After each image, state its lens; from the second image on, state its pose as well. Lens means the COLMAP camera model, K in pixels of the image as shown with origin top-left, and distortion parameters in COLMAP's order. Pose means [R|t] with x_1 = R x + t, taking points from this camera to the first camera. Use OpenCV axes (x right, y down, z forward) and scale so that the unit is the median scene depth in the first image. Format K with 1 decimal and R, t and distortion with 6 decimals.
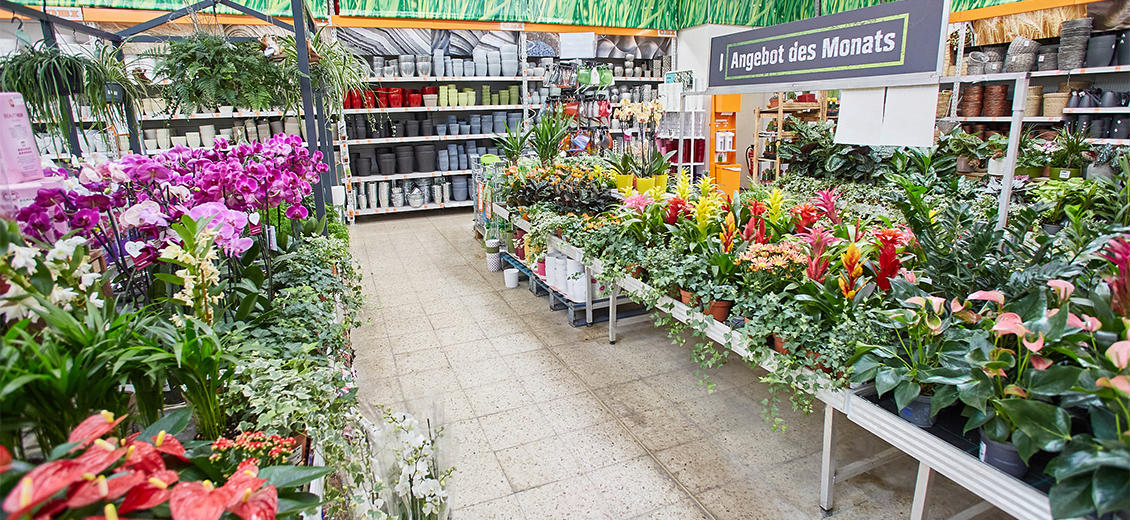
lens RADIAL K [[571.6, 0, 566.2], [0, 571.6, 256.9], [0, 0, 1]] dist [-0.001144, -0.000086]
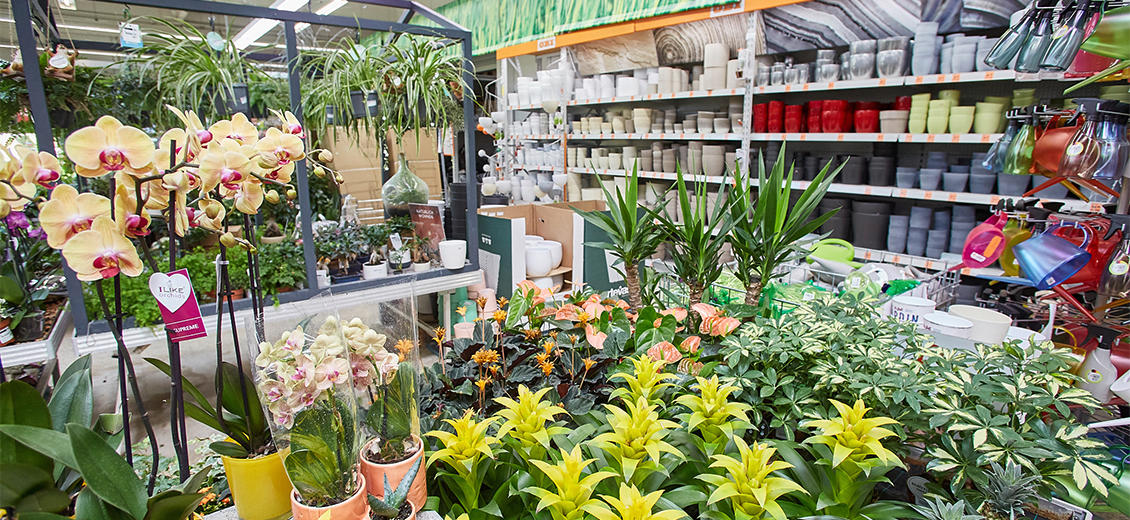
lens RADIAL K [[571.6, 0, 565.8], [0, 571.6, 259.4], [0, 0, 1]] dist [-0.001144, -0.000086]
pose [[0.281105, 0.234495, -0.930587, 0.204260], [-0.255010, 0.953078, 0.163131, -0.159419], [0.925176, 0.191452, 0.327714, 0.562986]]
